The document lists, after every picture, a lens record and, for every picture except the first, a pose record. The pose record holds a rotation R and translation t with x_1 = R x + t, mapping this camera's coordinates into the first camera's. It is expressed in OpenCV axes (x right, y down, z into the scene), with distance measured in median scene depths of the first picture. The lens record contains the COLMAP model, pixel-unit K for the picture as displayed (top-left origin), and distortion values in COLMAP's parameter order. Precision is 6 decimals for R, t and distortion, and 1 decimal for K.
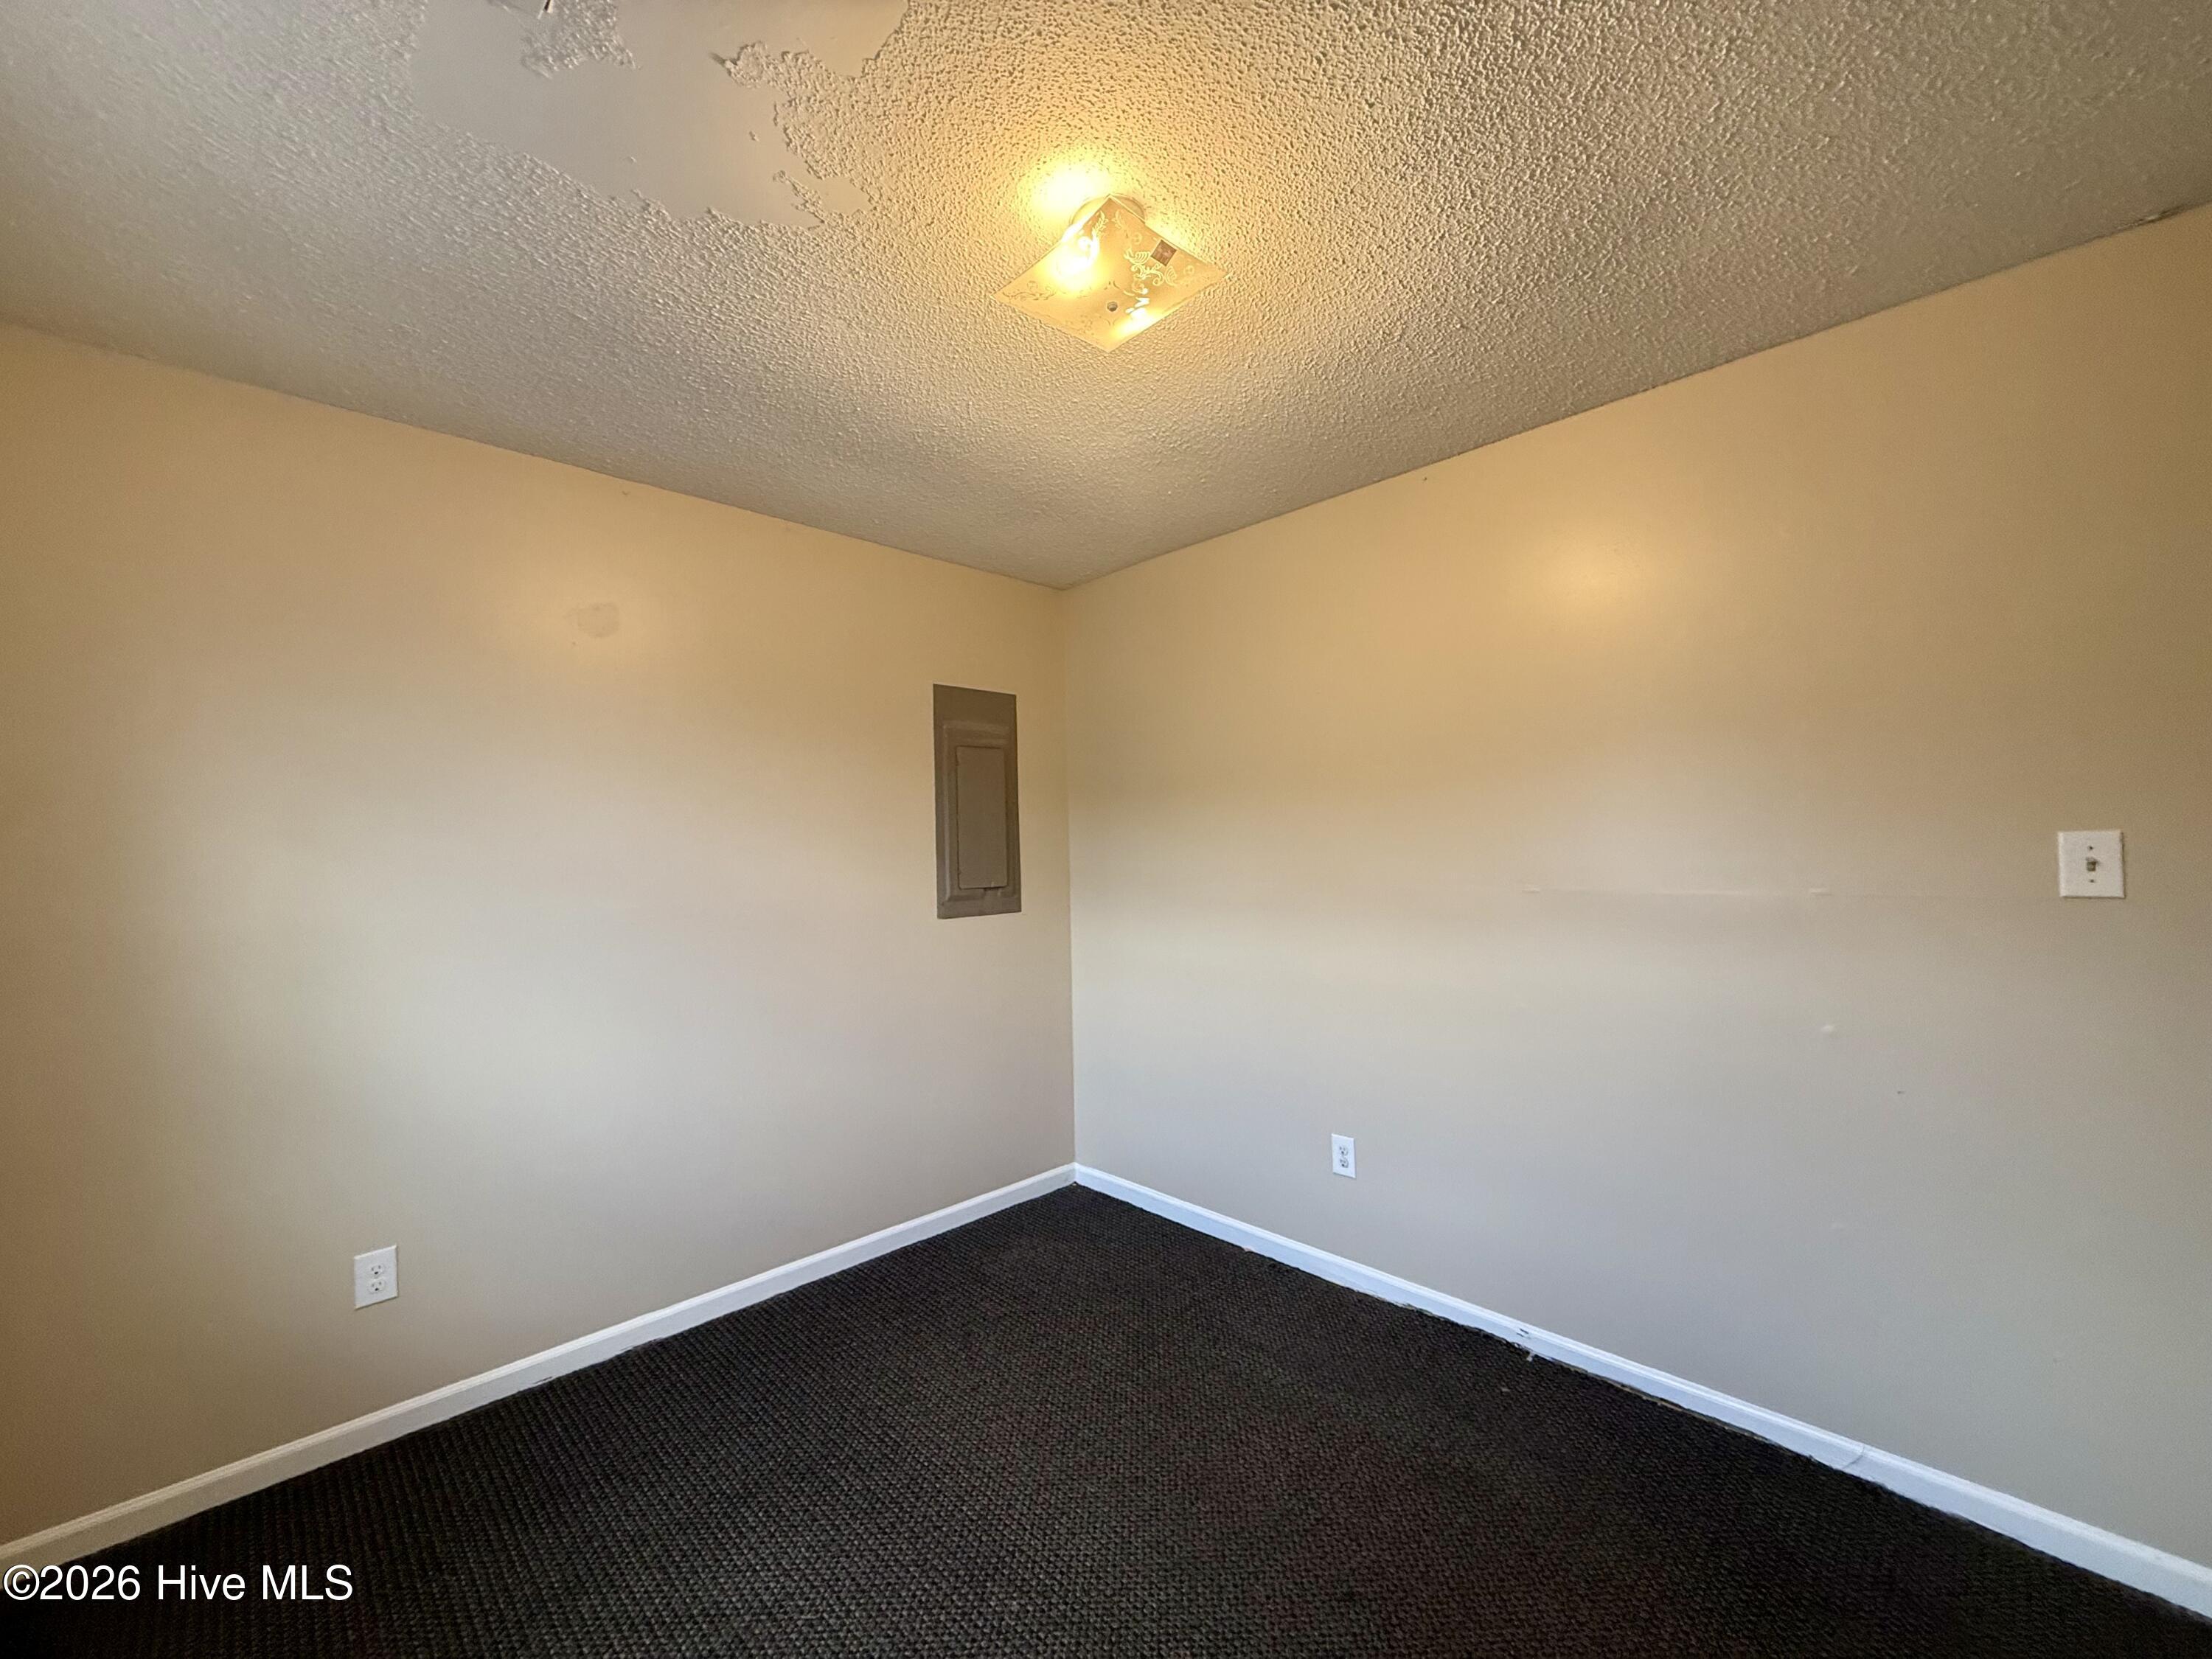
lens RADIAL K [[878.5, 0, 1103.0], [0, 878.5, 829.4], [0, 0, 1]] dist [0.000192, 0.000239]
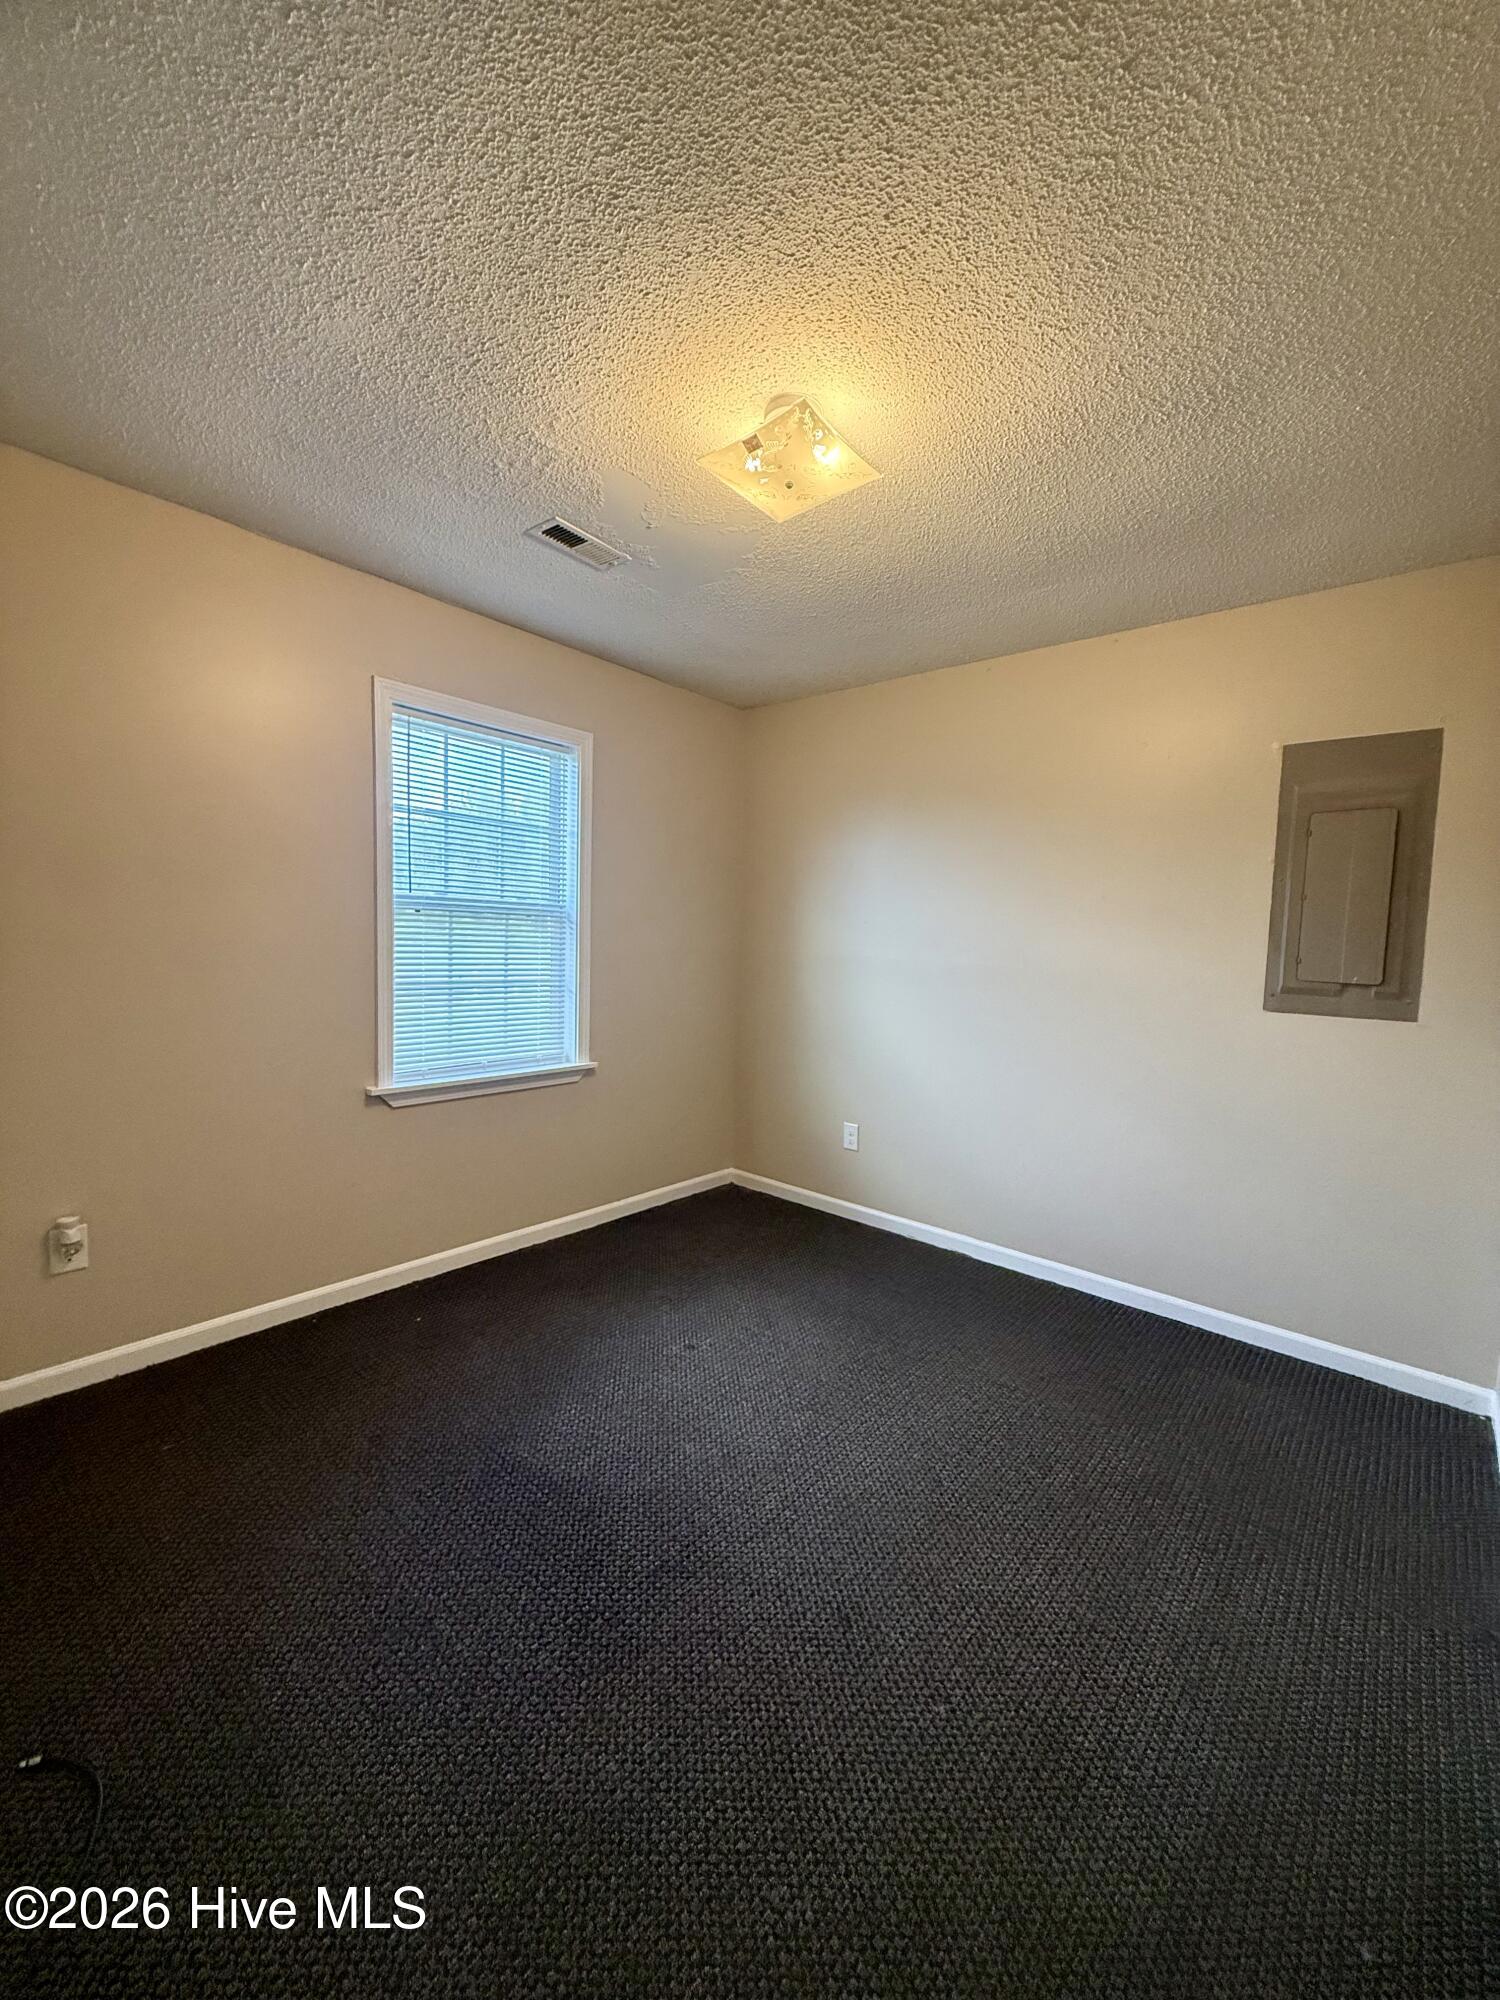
lens RADIAL K [[794.3, 0, 752.5], [0, 794.3, 997.1], [0, 0, 1]] dist [0.000192, 0.000239]
pose [[0.090303, 0.103225, -0.990550, 0.575661], [-0.015818, 0.994637, 0.102209, 0.012639], [0.995789, 0.006439, 0.091452, 0.397944]]
